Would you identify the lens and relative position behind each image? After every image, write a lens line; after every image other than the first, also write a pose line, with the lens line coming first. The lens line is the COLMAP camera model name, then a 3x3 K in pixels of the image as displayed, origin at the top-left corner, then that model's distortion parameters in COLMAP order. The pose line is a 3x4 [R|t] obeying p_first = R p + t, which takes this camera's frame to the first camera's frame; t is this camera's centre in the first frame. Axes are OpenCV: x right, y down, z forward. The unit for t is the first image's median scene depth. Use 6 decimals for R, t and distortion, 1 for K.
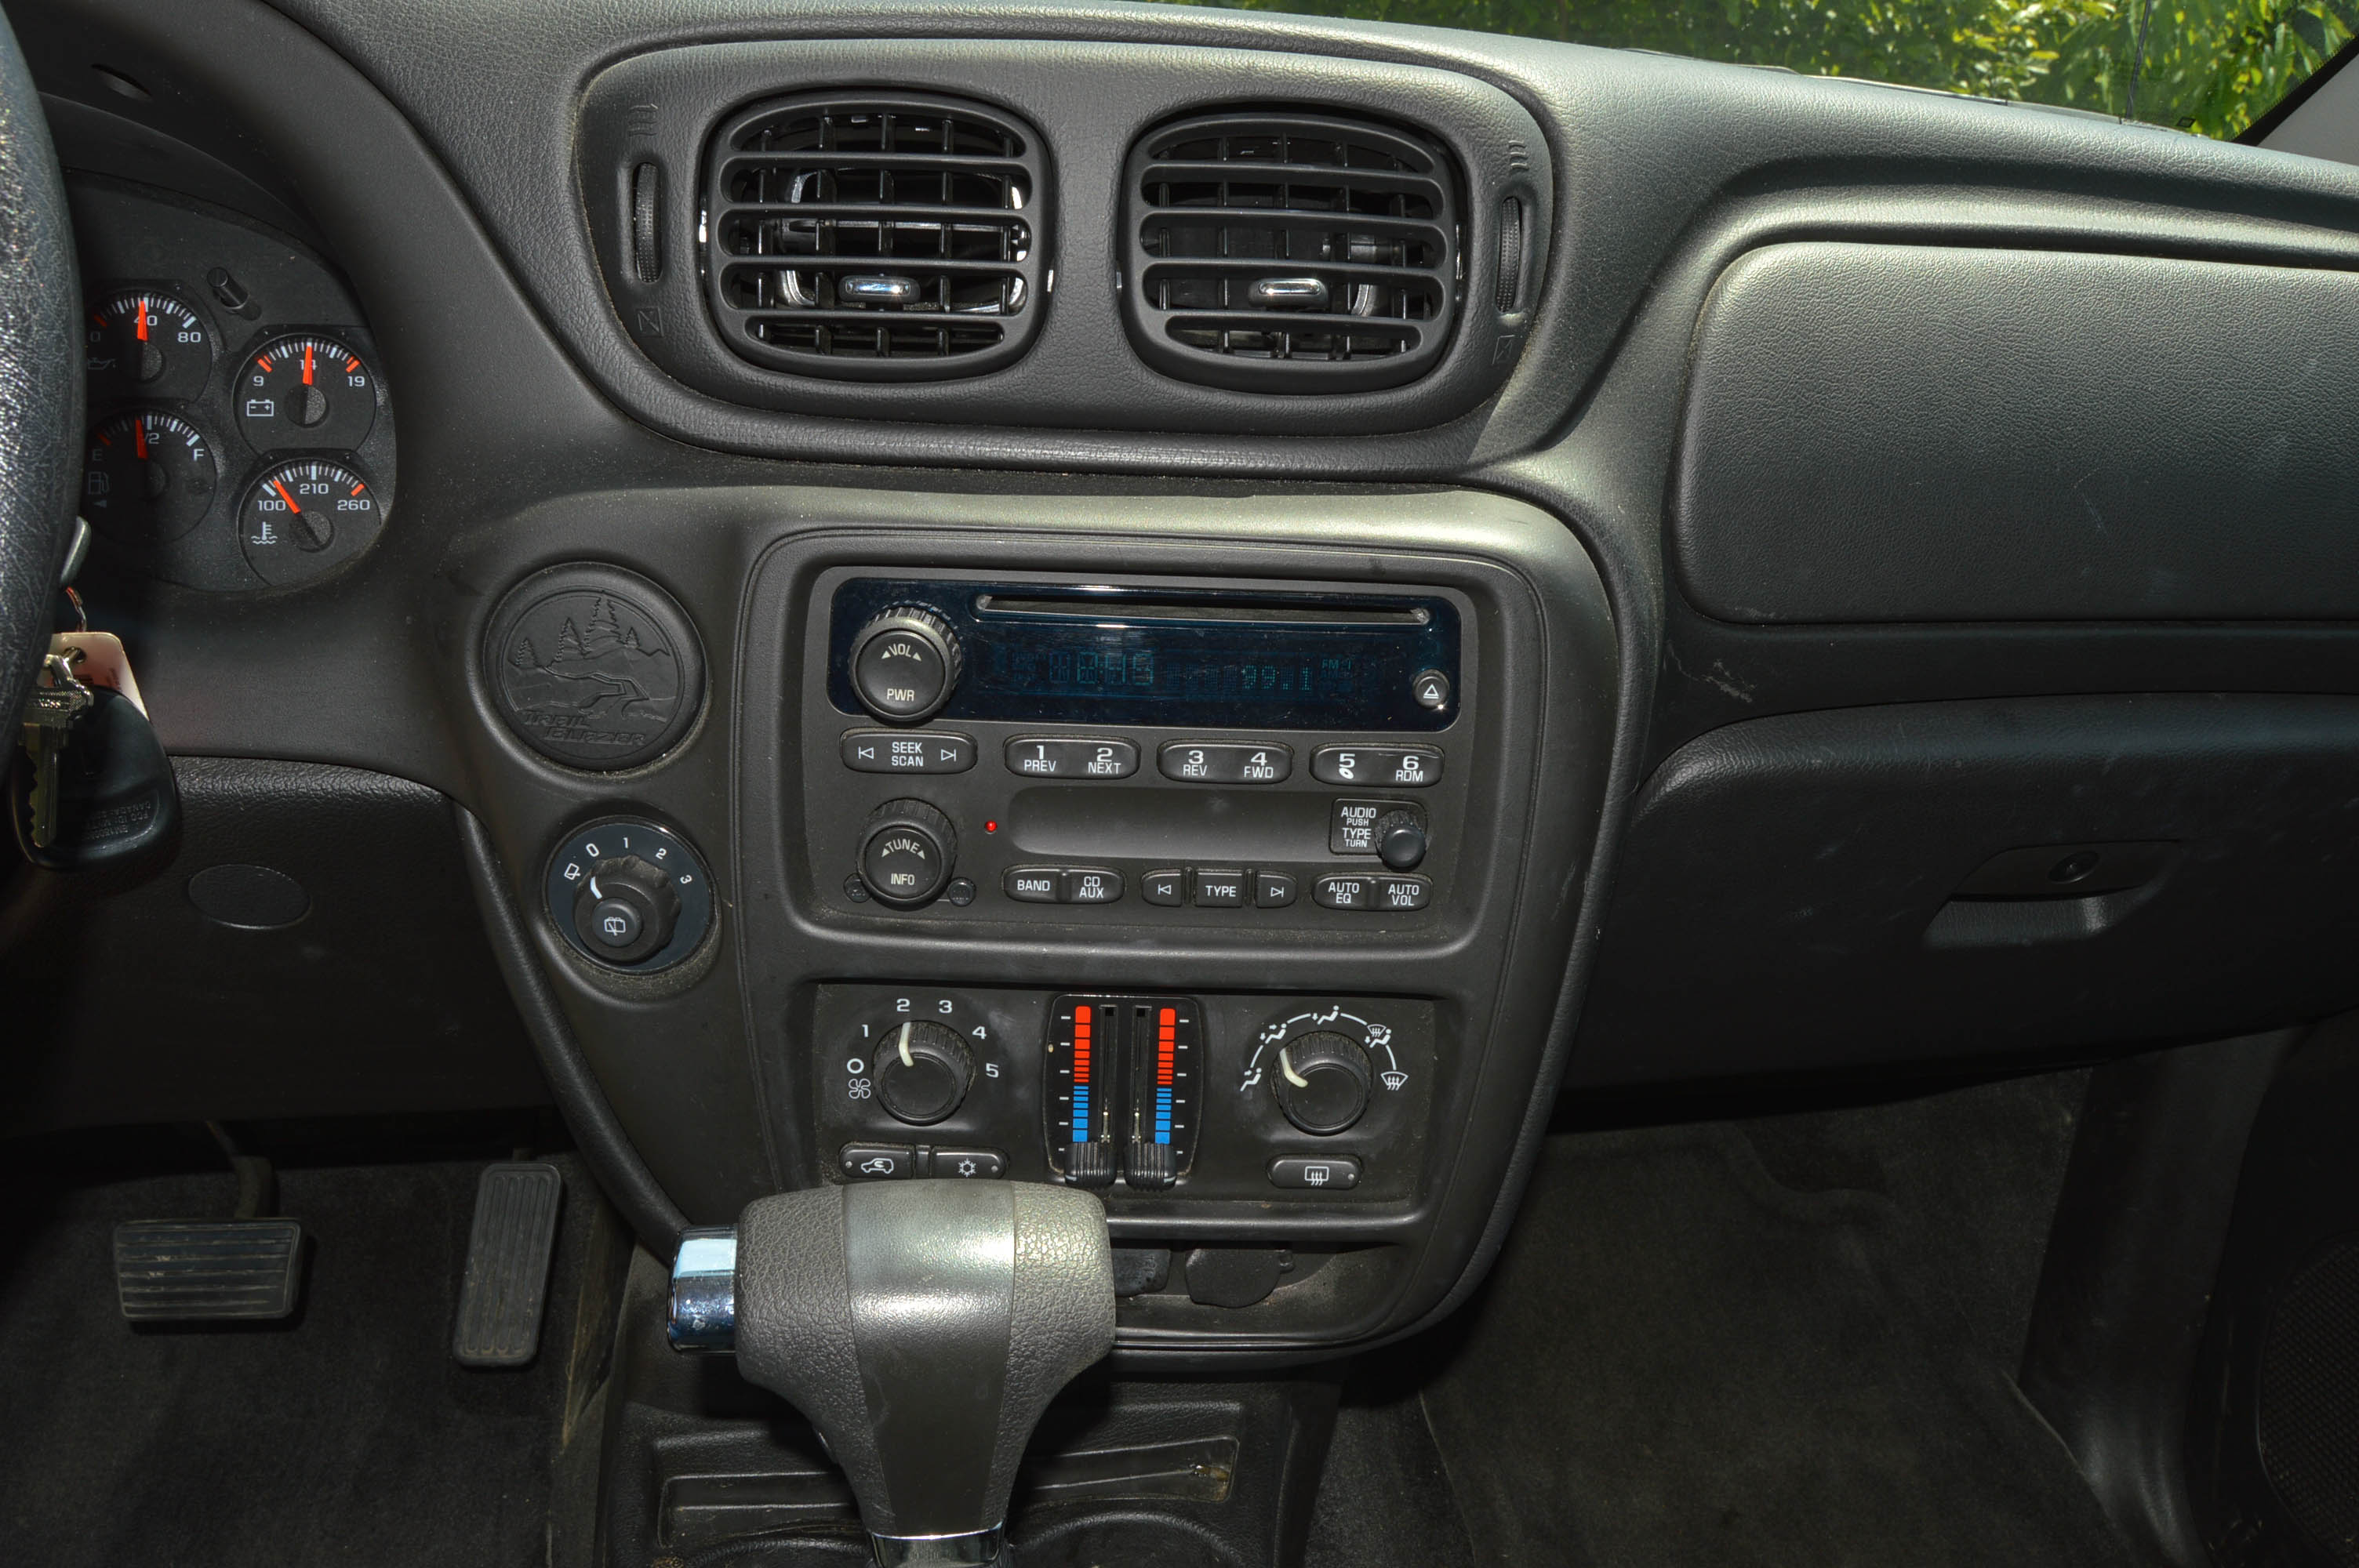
lens RADIAL K [[1825.5, 0, 1178.8], [0, 1825.5, 807.3], [0, 0, 1]] dist [-0.105049, 0.044458]
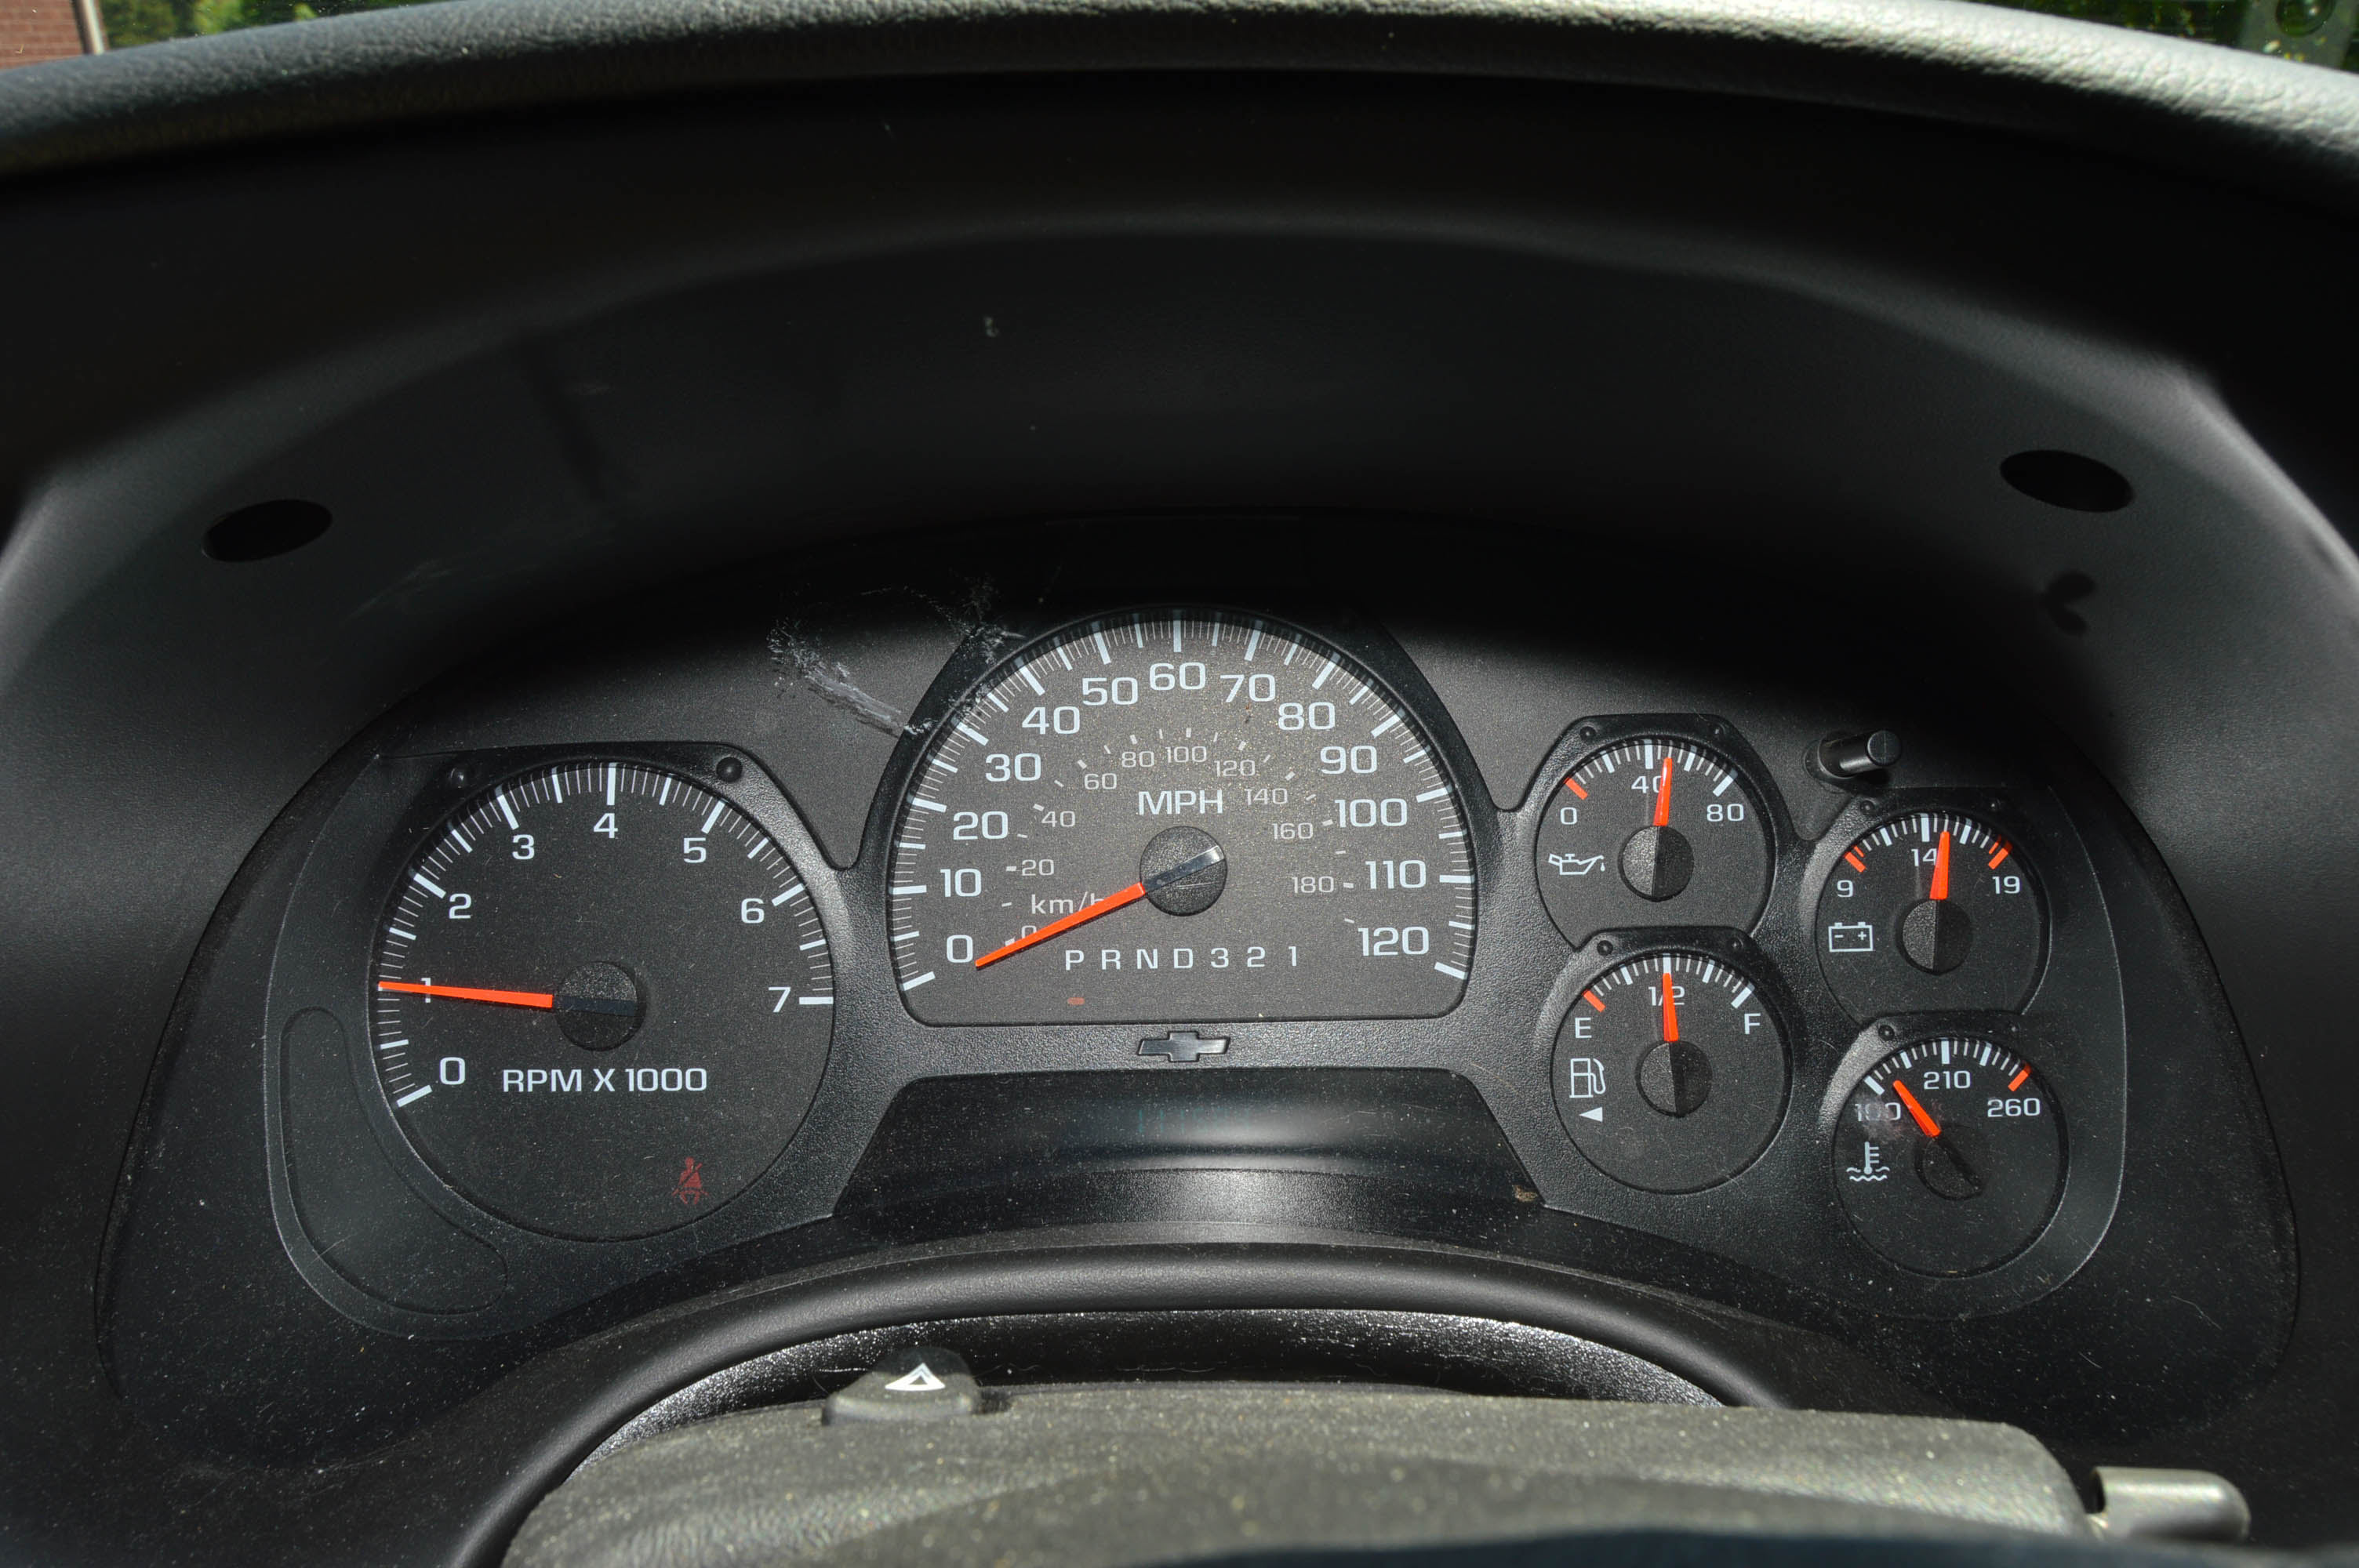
lens RADIAL K [[1825.5, 0, 1172.9], [0, 1825.5, 779.6], [0, 0, 1]] dist [-0.105049, 0.044458]
pose [[0.978645, -0.000865, -0.205556, -0.610777], [-0.004055, 0.999715, -0.023512, -0.260853], [0.205518, 0.023843, 0.978363, 0.387864]]
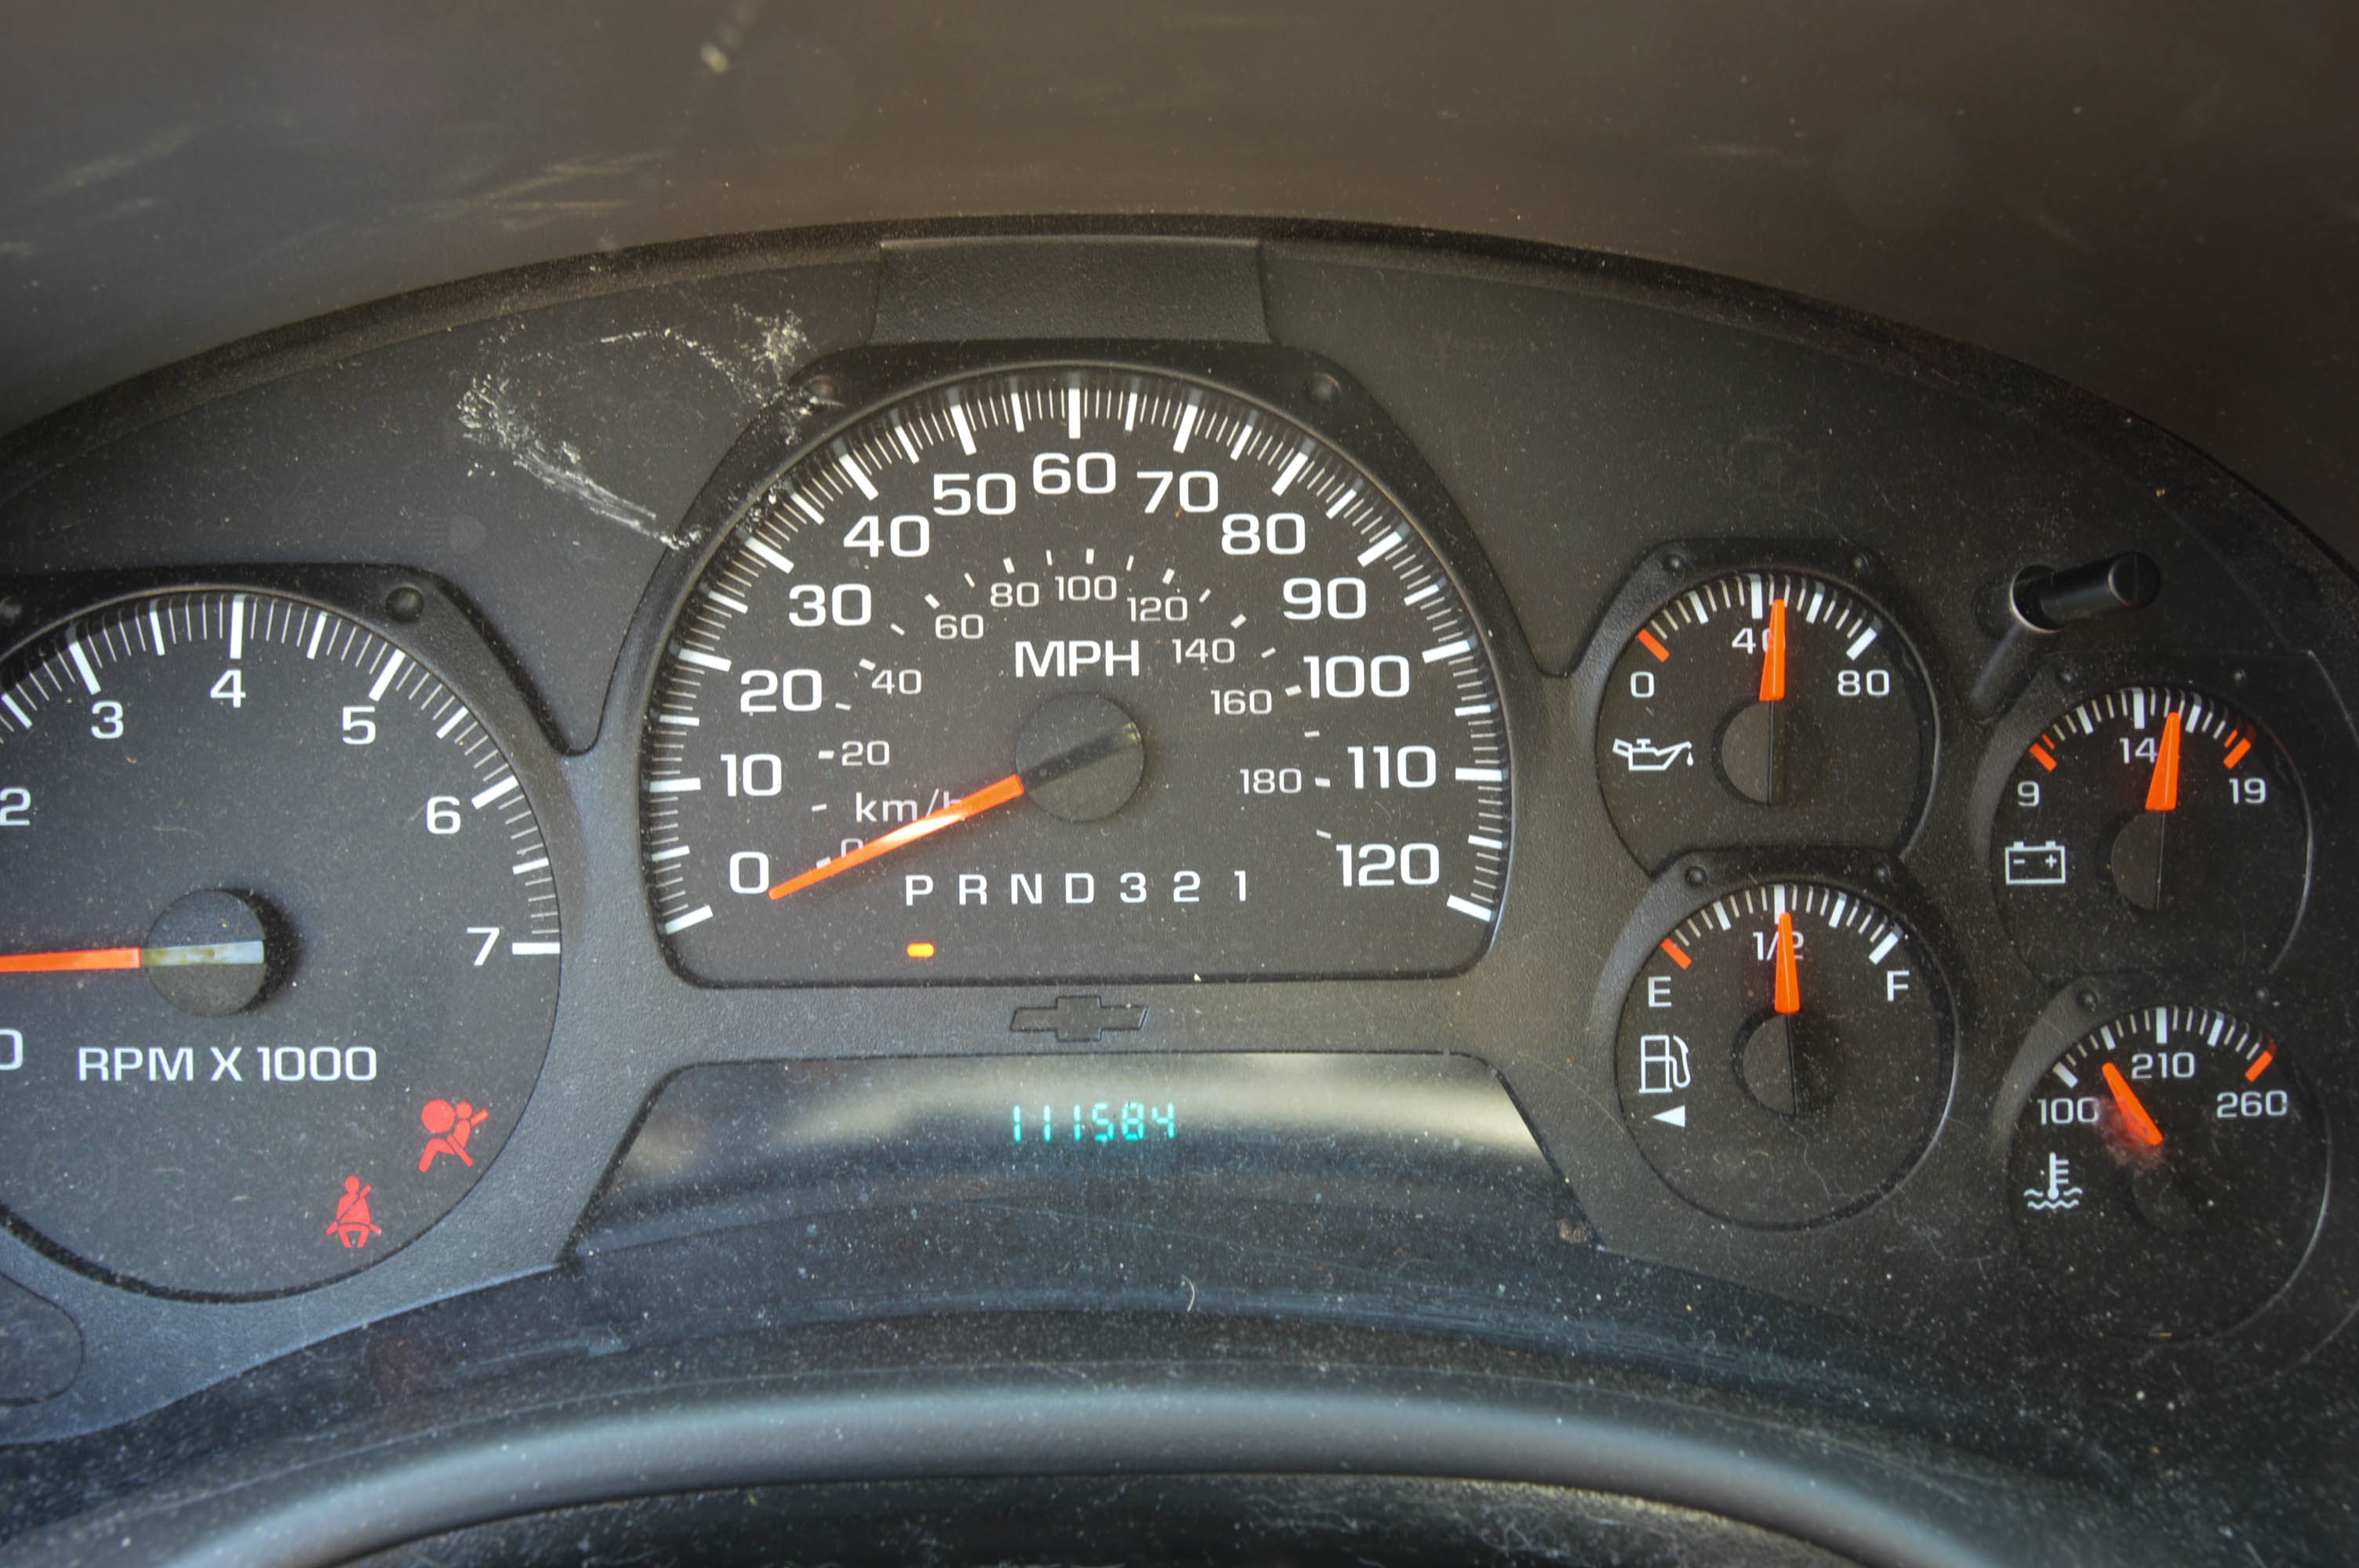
lens RADIAL K [[1825.5, 0, 1181.2], [0, 1825.5, 790.9], [0, 0, 1]] dist [-0.105049, 0.044458]
pose [[0.988496, 0.014708, -0.150528, -0.646214], [-0.011808, 0.999727, 0.020141, -0.246803], [0.150783, -0.018132, 0.988401, 0.572575]]
